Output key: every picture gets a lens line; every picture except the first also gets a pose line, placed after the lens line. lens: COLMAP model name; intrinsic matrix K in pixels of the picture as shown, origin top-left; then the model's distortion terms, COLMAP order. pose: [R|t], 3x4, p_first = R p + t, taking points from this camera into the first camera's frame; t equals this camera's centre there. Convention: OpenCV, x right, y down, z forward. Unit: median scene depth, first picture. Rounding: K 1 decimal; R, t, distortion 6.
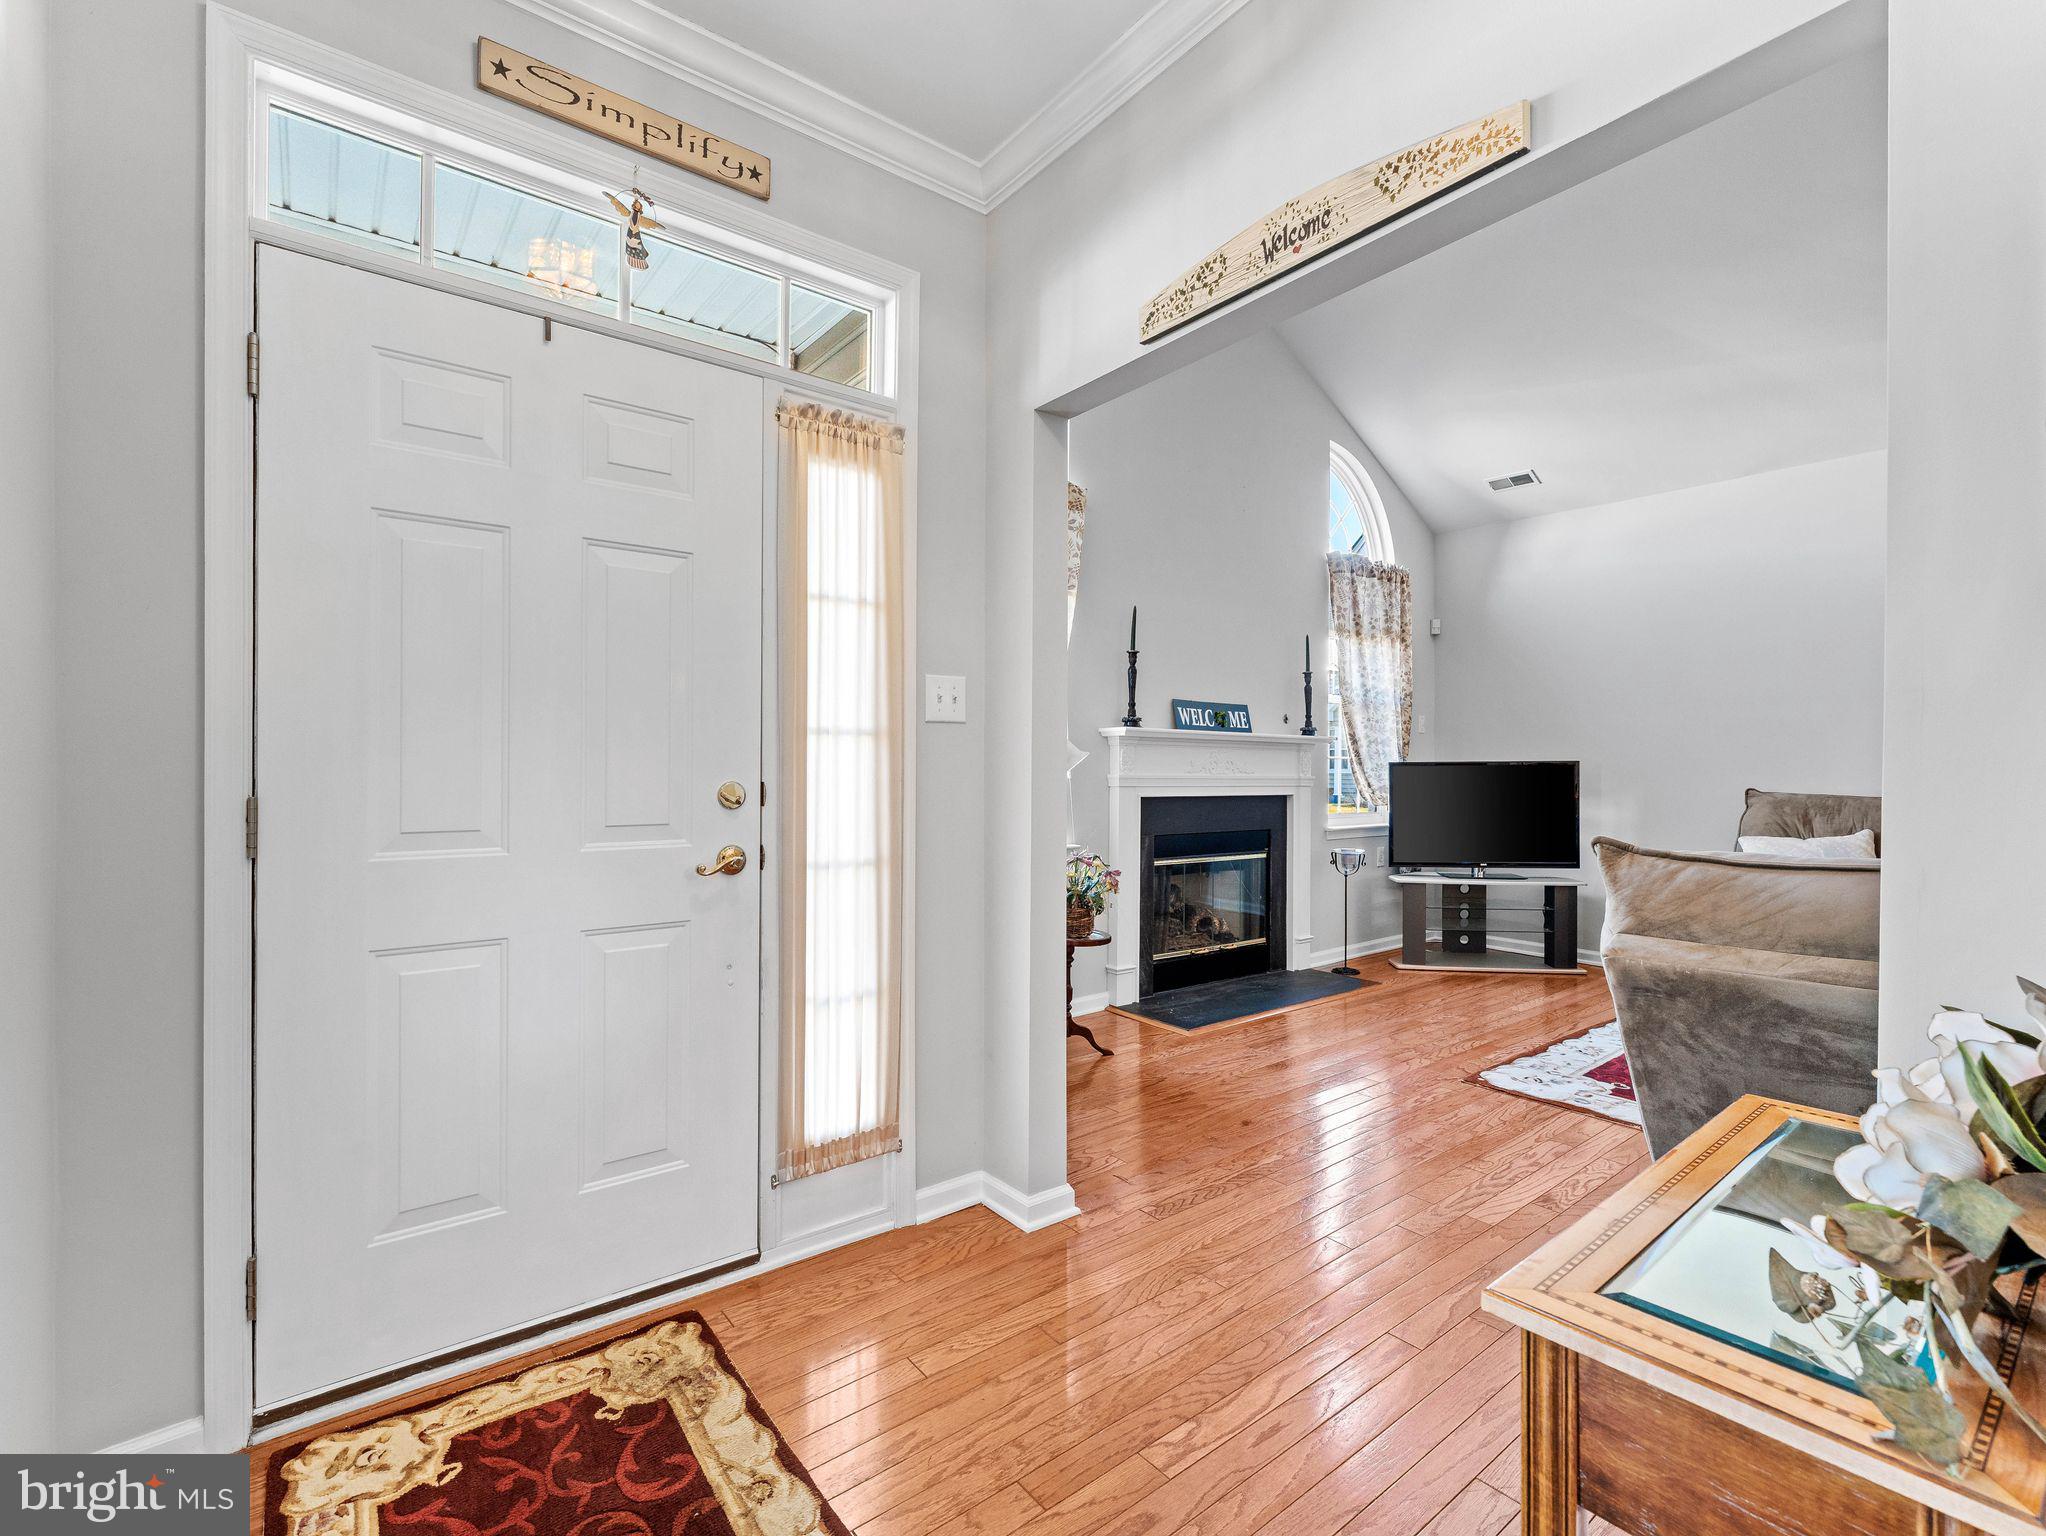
lens RADIAL K [[936.7, 0, 1017.1], [0, 936.7, 763.3], [0, 0, 1]] dist [0.003784, 0.000437]
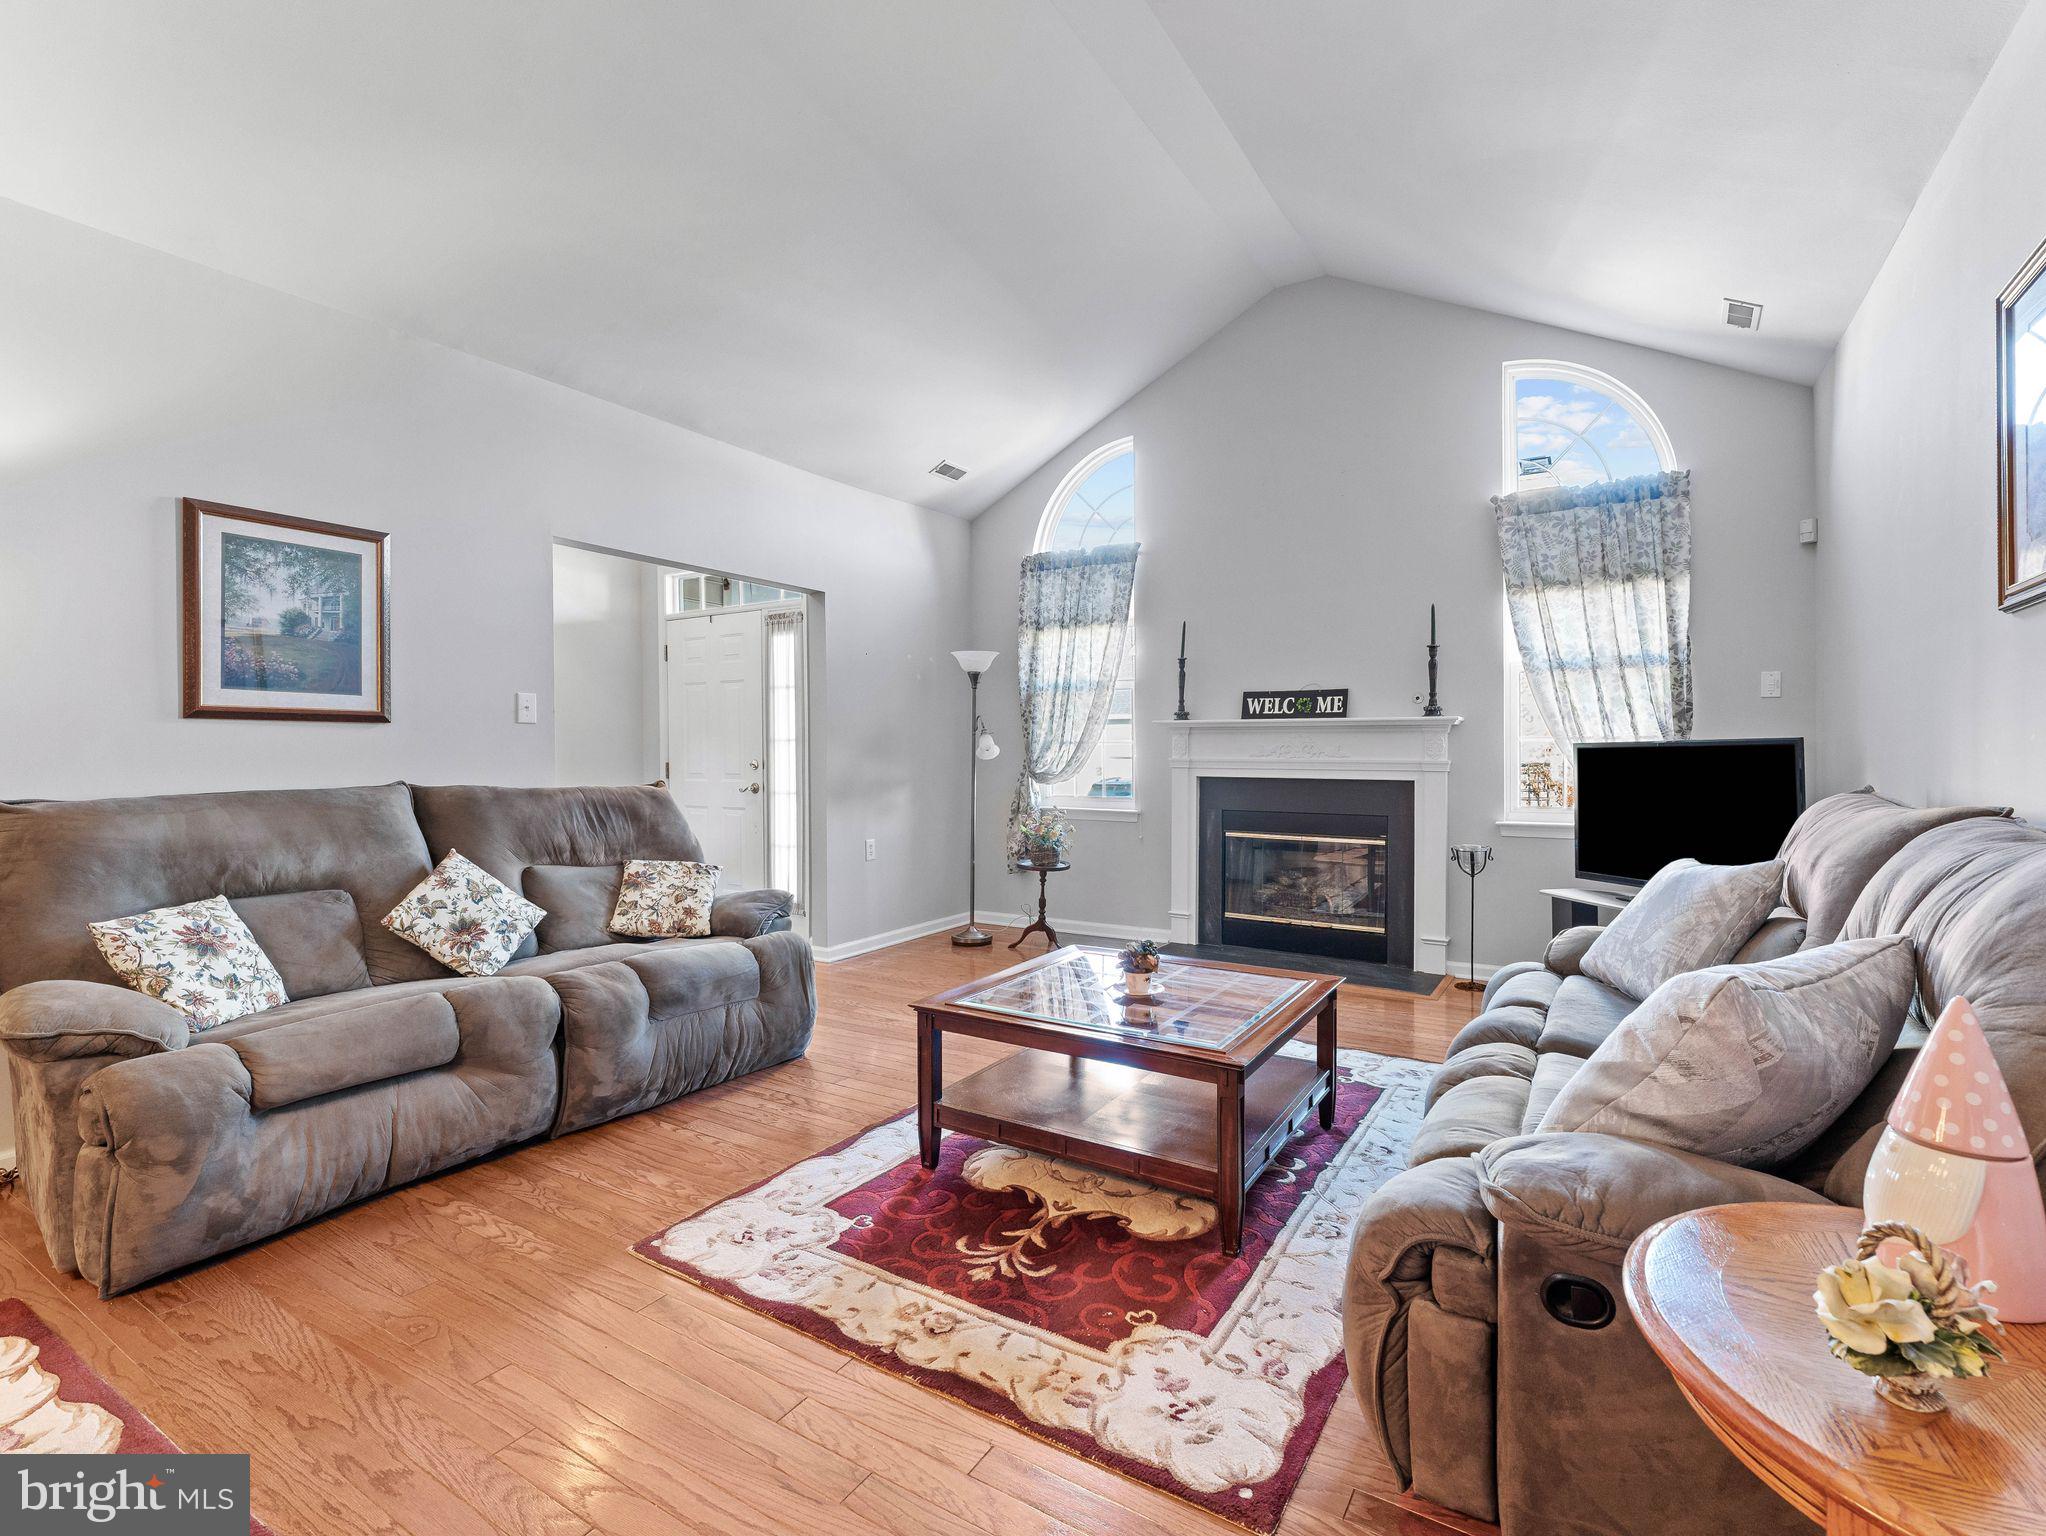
lens RADIAL K [[951.3, 0, 1022.8], [0, 951.3, 751.9], [0, 0, 1]] dist [0.000402, 0.000114]
pose [[0.340972, -0.004514, -0.940063, 1.105498], [0.009222, 0.999956, -0.001457, 0.003432], [0.940028, -0.008172, 0.340998, 0.333963]]
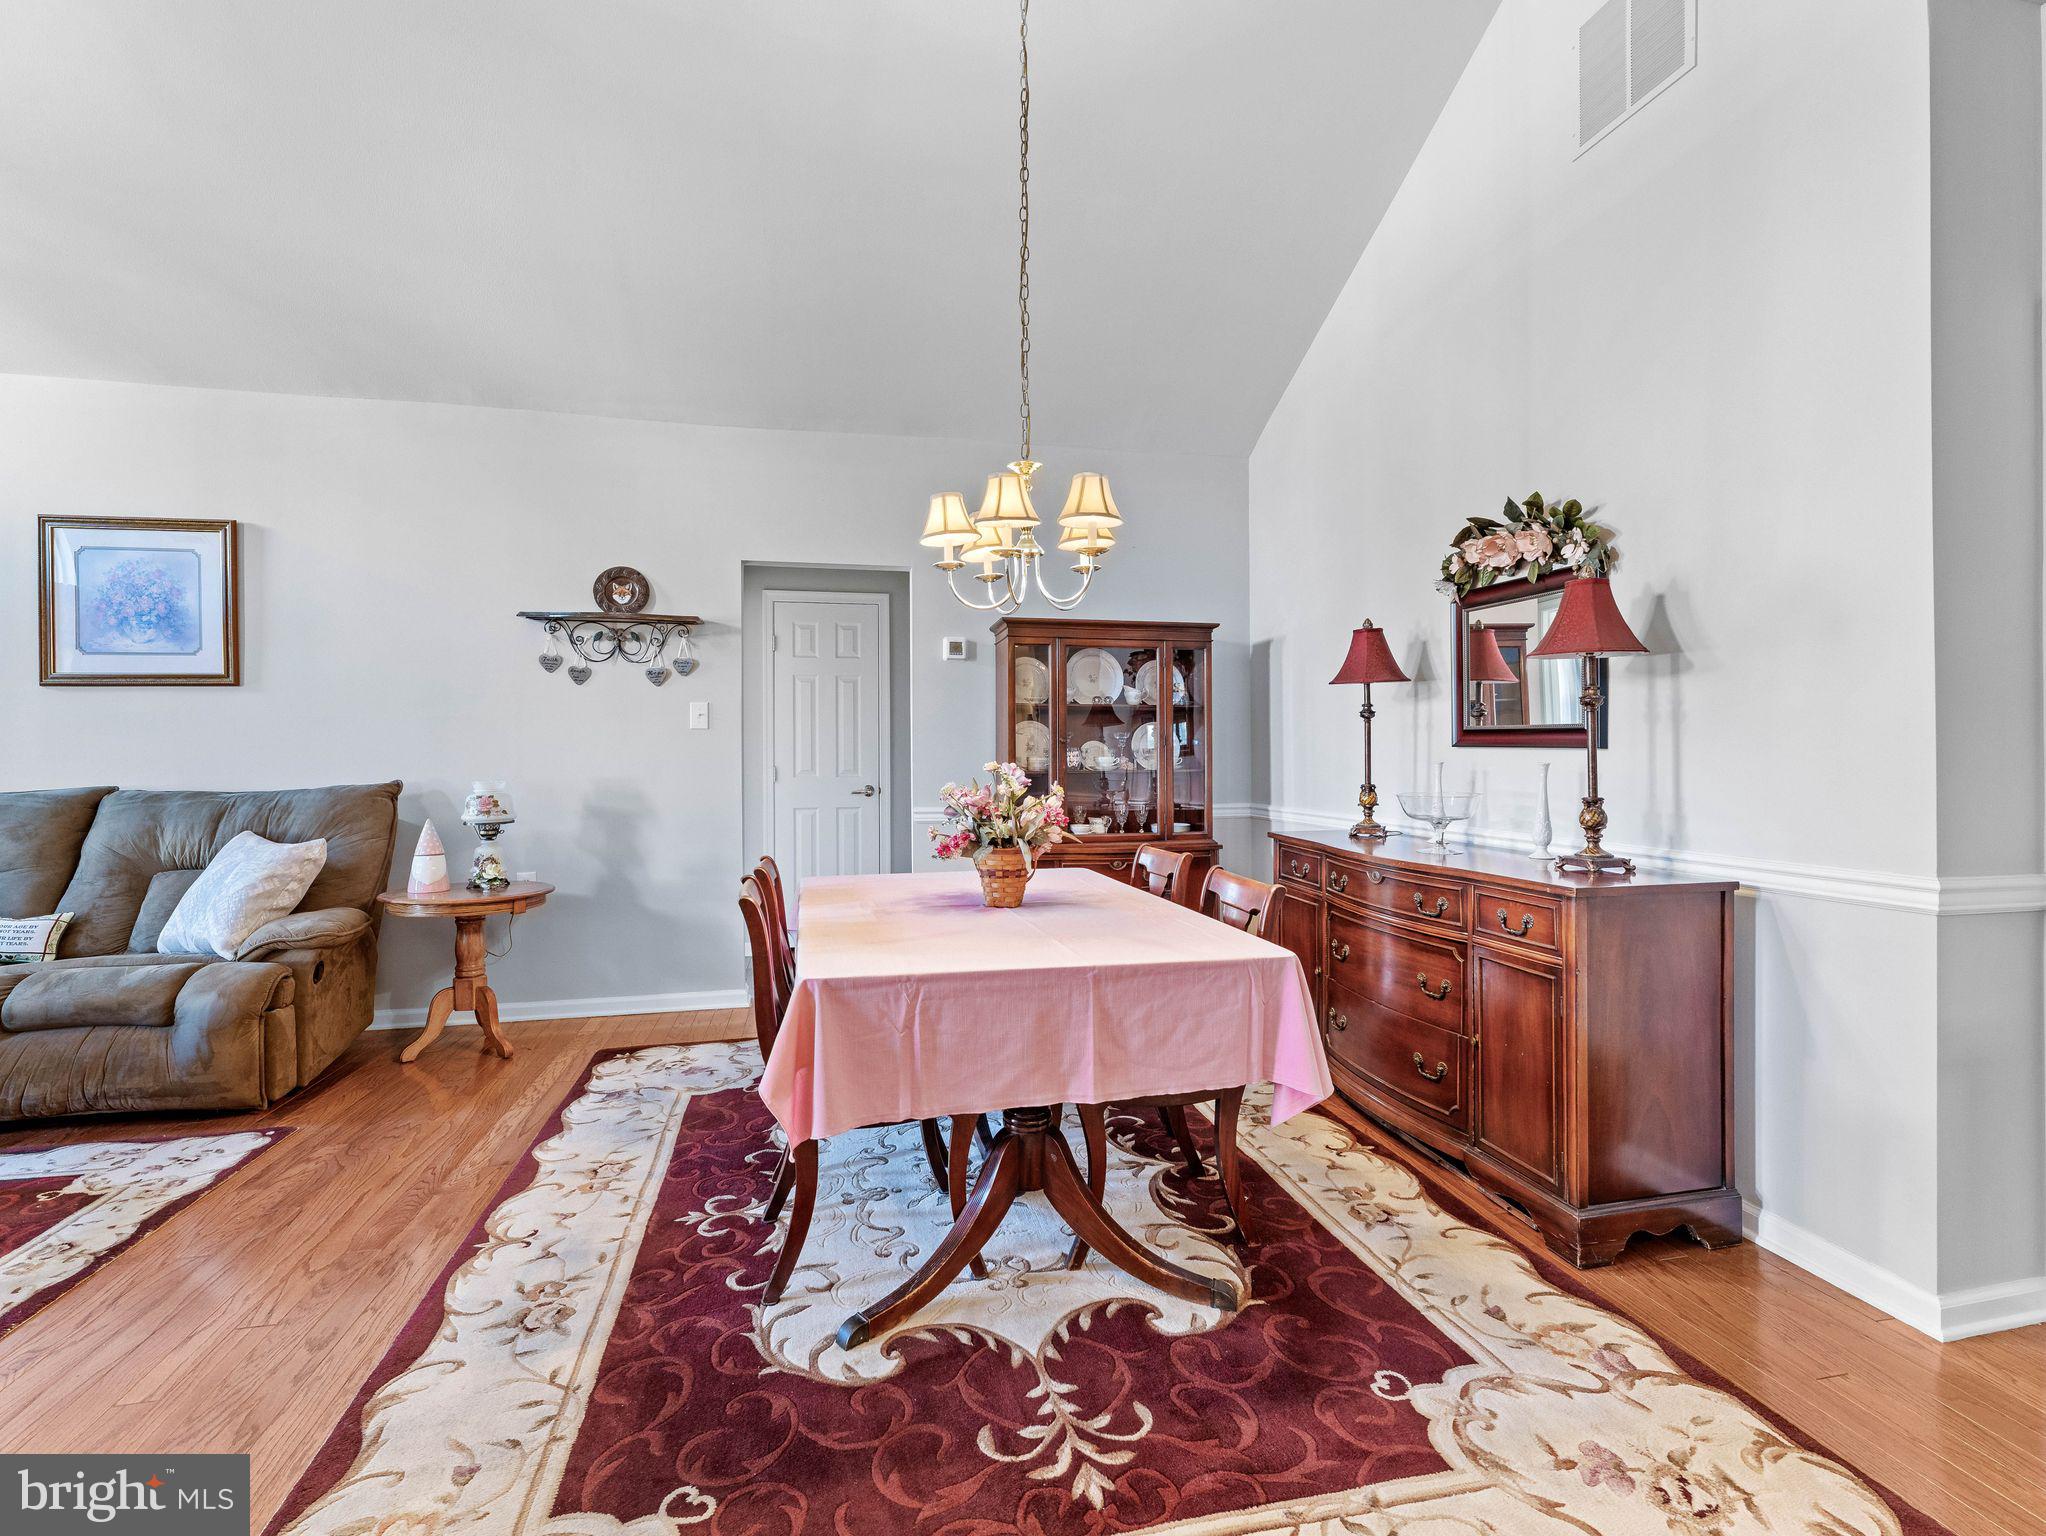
lens RADIAL K [[931.9, 0, 1023.3], [0, 931.9, 749.6], [0, 0, 1]] dist [-0.001845, 0.000615]
pose [[0.437512, -0.000035, 0.899213, 0.540306], [0.002180, 0.999997, -0.001022, 0.000785], [-0.899210, 0.002407, 0.437511, -0.165956]]
